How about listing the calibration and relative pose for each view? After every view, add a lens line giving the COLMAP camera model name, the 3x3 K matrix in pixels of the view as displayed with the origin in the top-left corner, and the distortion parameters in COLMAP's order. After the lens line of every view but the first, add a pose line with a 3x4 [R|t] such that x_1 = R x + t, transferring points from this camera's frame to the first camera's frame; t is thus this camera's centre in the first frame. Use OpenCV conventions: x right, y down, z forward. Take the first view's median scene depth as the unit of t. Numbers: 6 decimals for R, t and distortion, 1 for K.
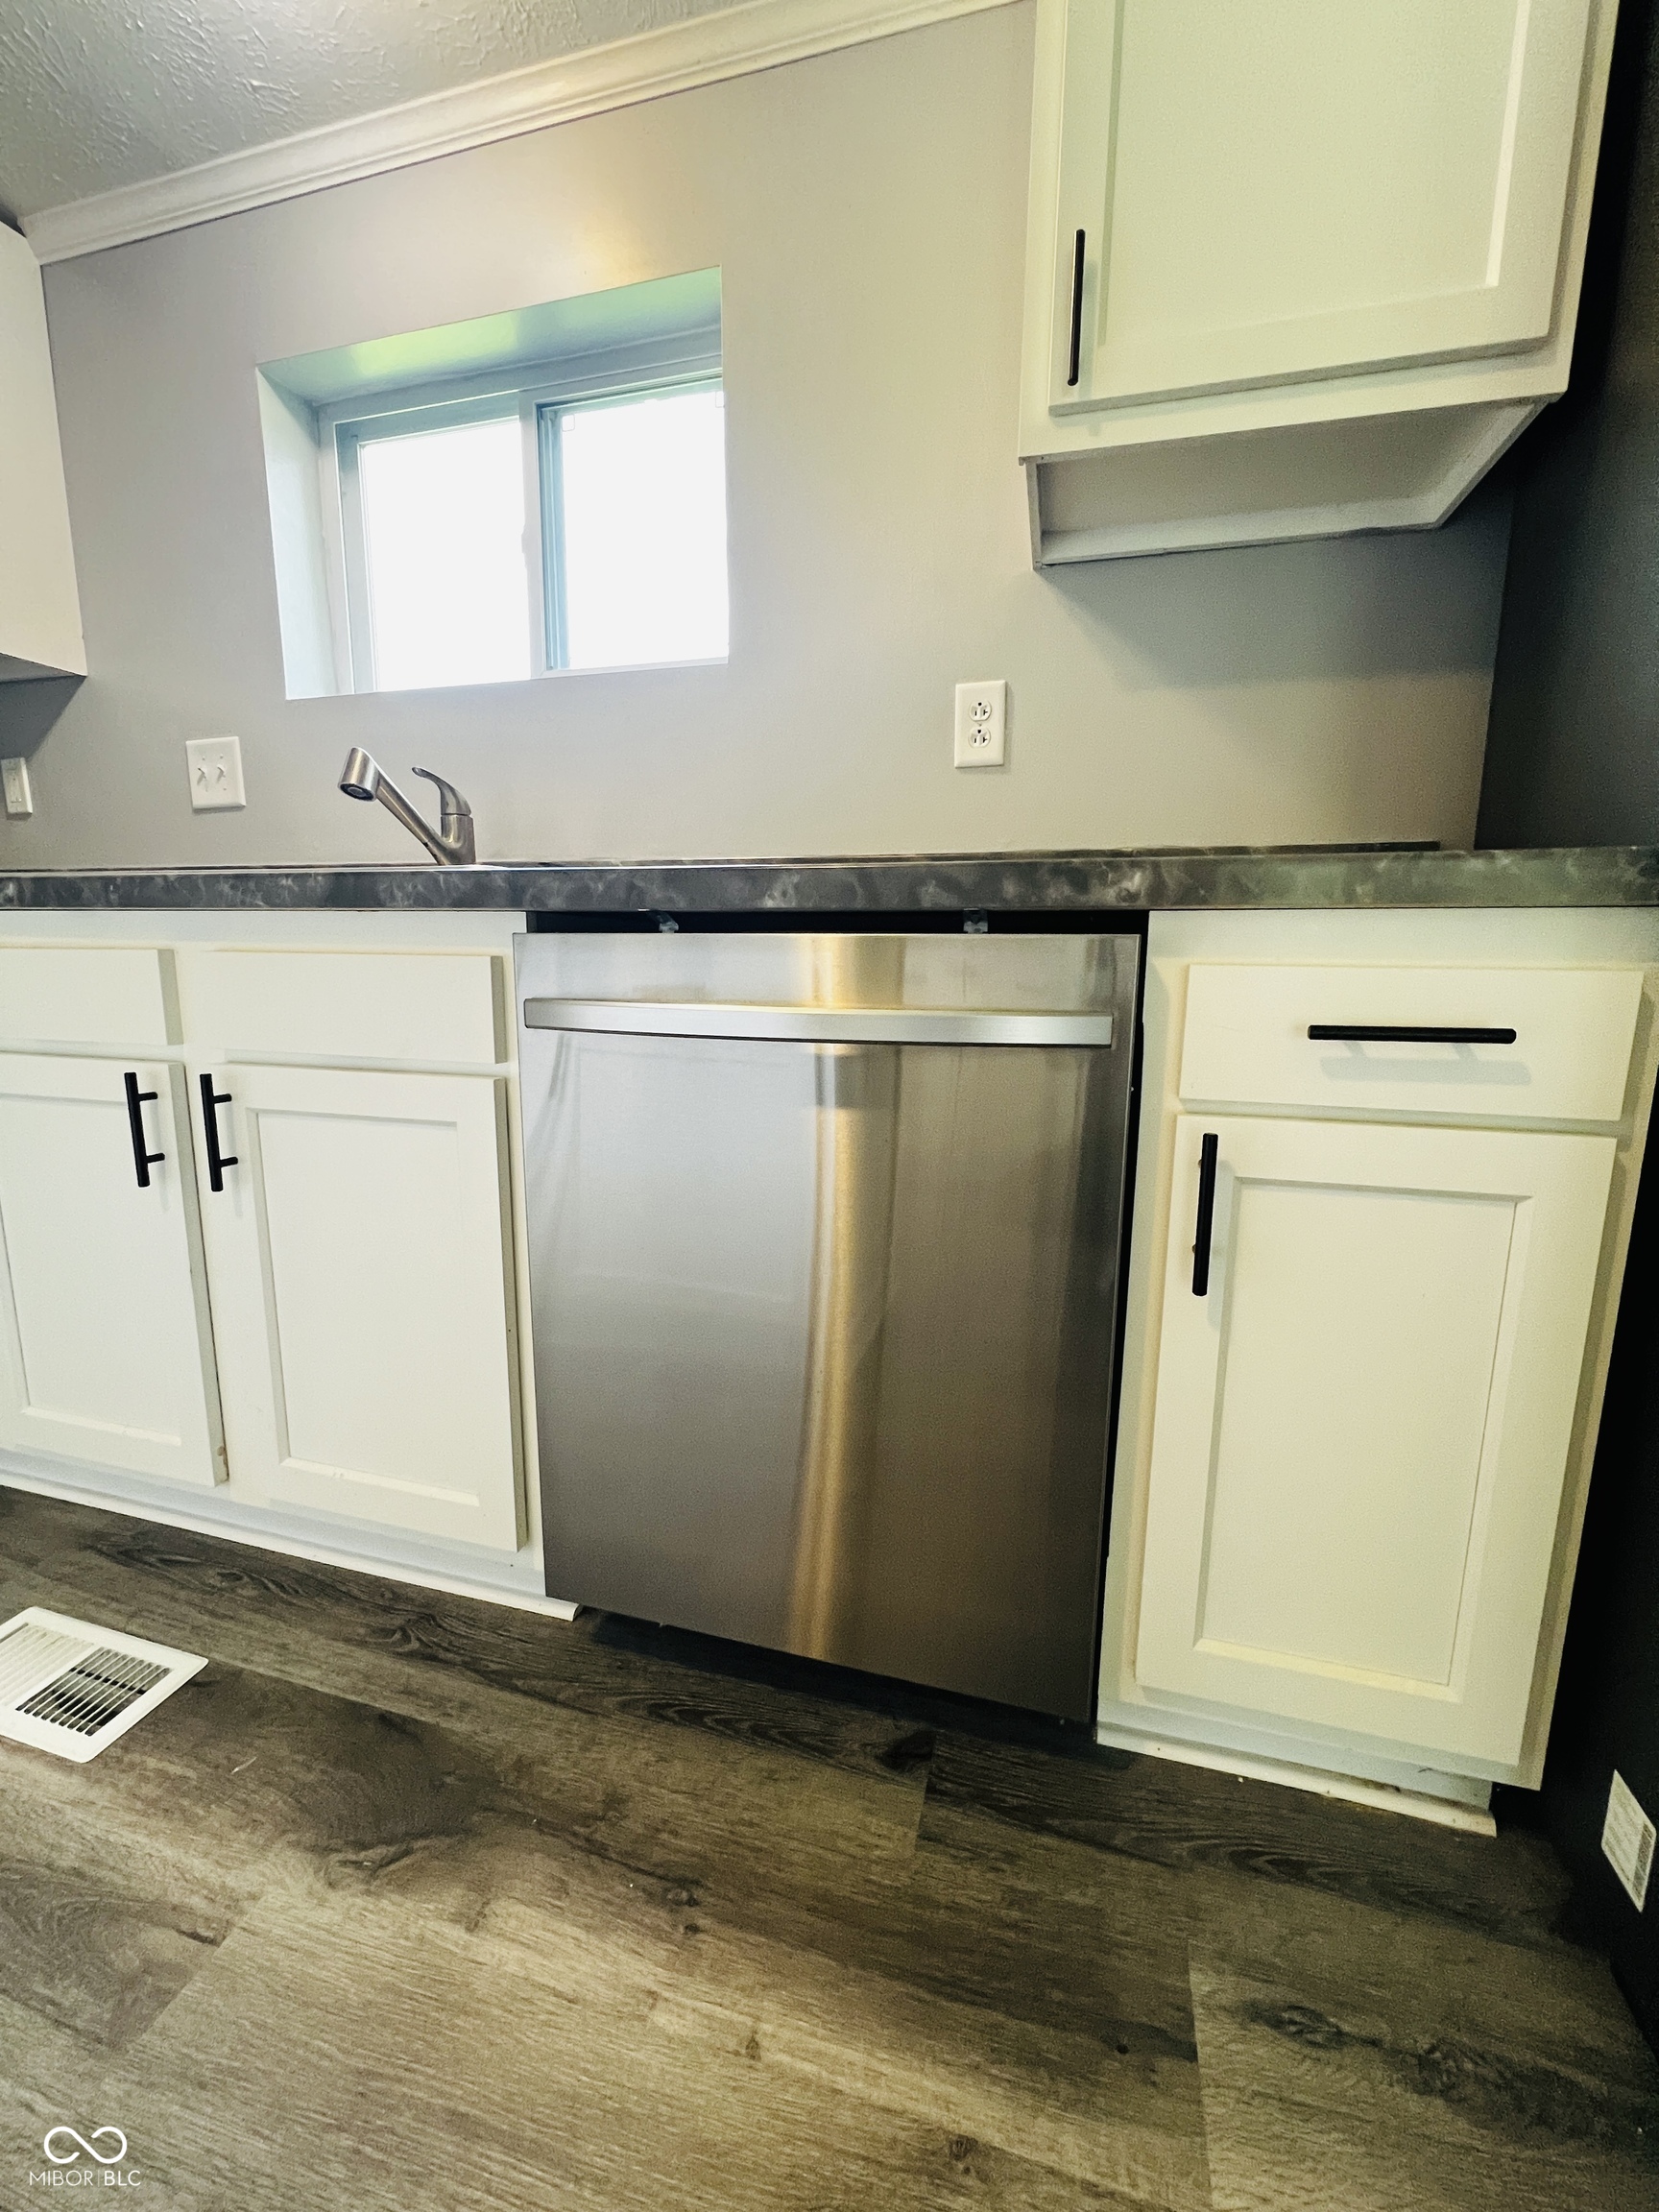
lens RADIAL K [[888.4, 0, 832.1], [0, 888.4, 1097.0], [0, 0, 1]] dist [-0.001978, -0.000326]
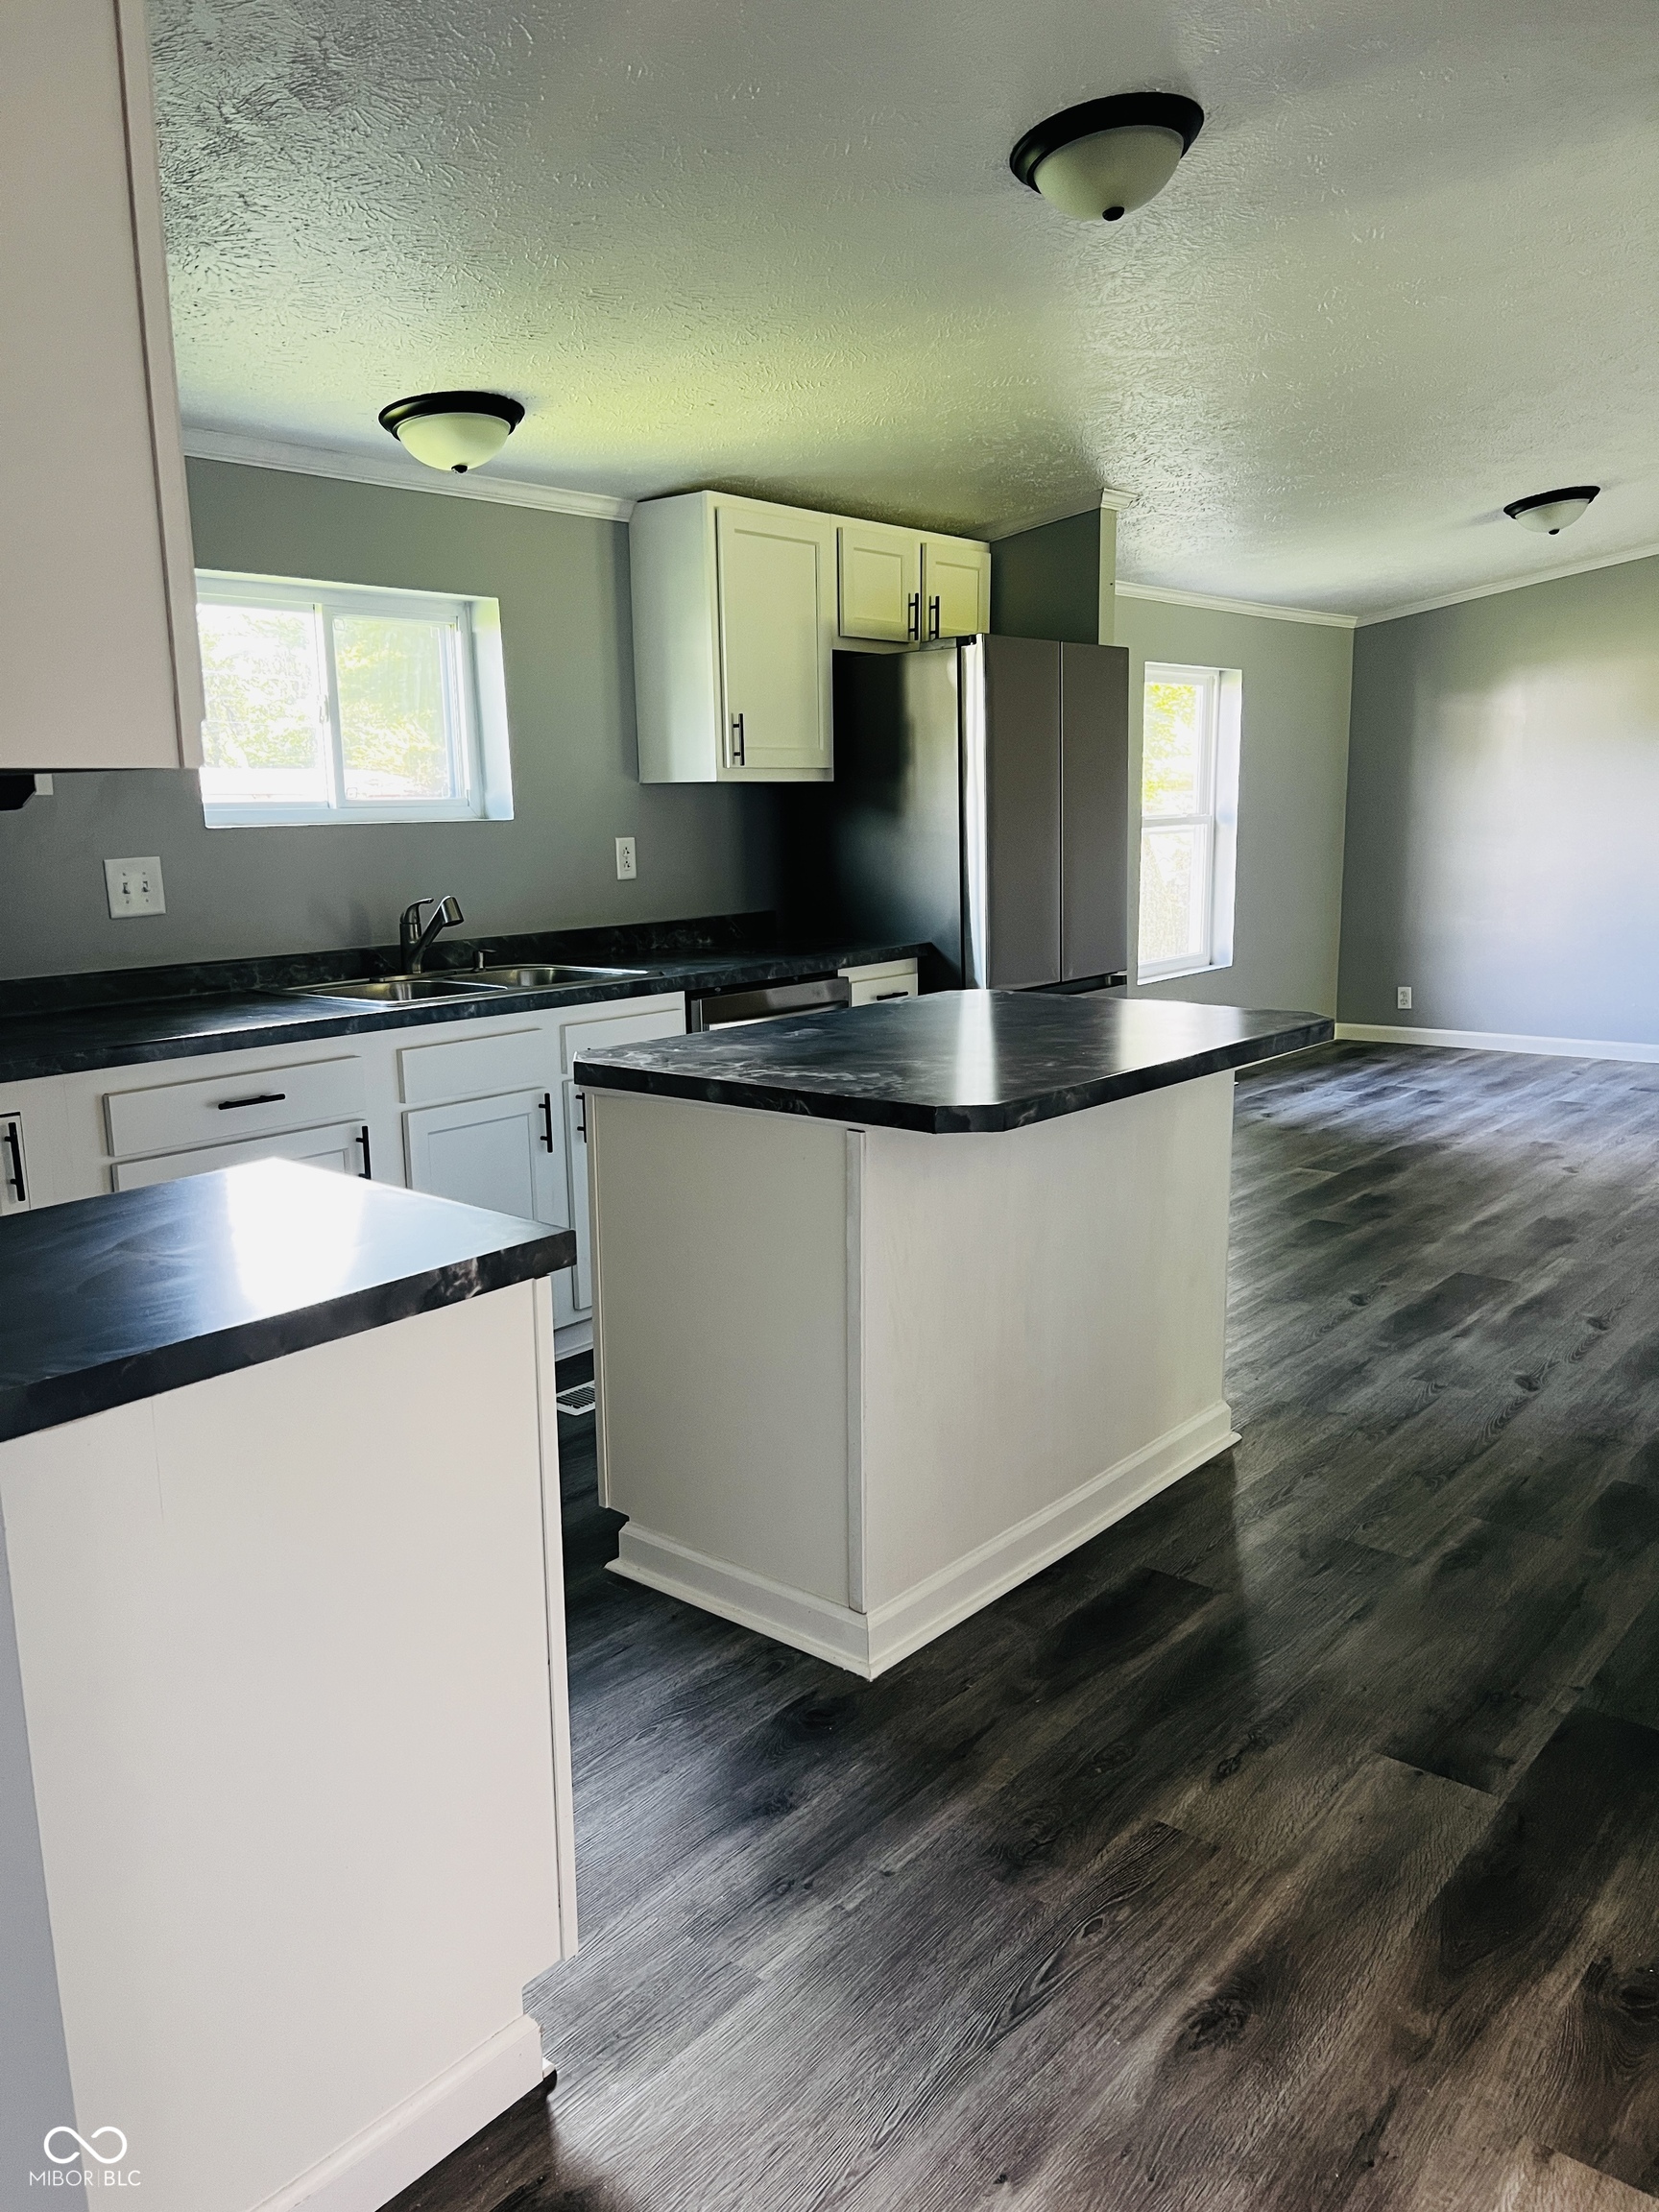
lens RADIAL K [[1675.6, 0, 824.6], [0, 1675.6, 1111.4], [0, 0, 1]] dist [0.031062, -0.007643]
pose [[0.404219, -0.186736, 0.895398, -4.311952], [0.172070, 0.976984, 0.126071, -0.392209], [-0.898331, 0.103110, 0.427047, -1.241186]]
